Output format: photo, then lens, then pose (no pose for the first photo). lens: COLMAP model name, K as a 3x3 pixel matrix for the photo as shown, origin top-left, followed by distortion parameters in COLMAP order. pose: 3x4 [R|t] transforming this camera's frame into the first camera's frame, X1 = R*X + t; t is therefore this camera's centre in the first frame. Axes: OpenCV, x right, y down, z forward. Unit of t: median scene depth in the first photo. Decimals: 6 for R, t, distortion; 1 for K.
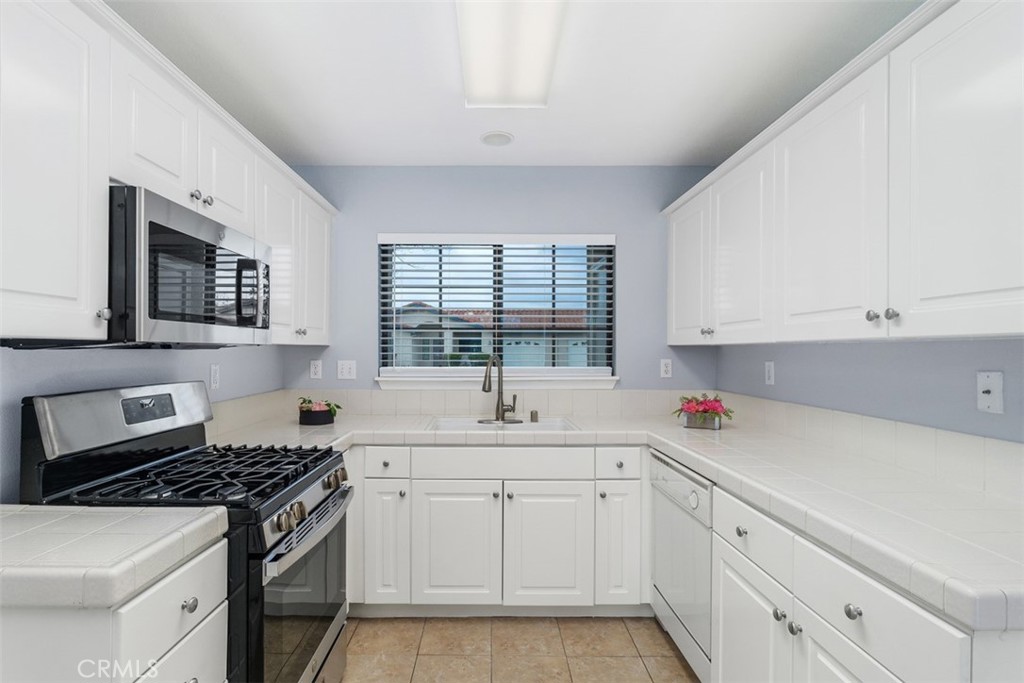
lens RADIAL K [[529.0, 0, 511.6], [0, 529.0, 350.5], [0, 0, 1]] dist [-0.000263, -0.000711]
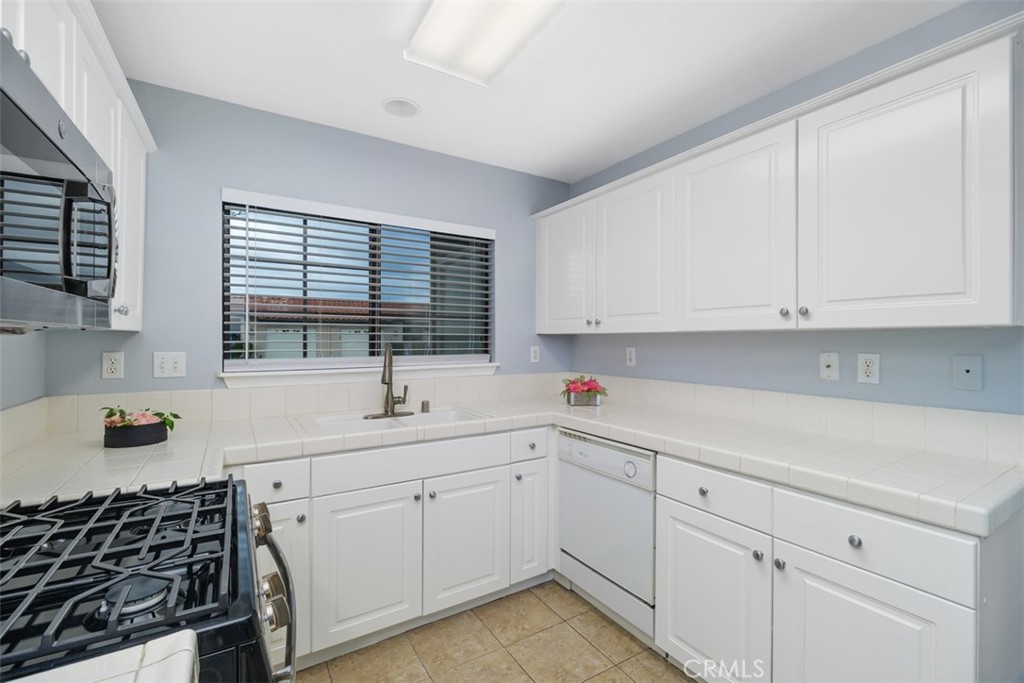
lens RADIAL K [[452.3, 0, 571.5], [0, 452.3, 340.0], [0, 0, 1]] dist [0.000765, -0.000058]
pose [[0.834667, -0.000735, 0.550754, -0.227379], [-0.000339, 0.999998, 0.001849, 0.001574], [-0.550755, -0.001731, 0.834665, 0.197991]]
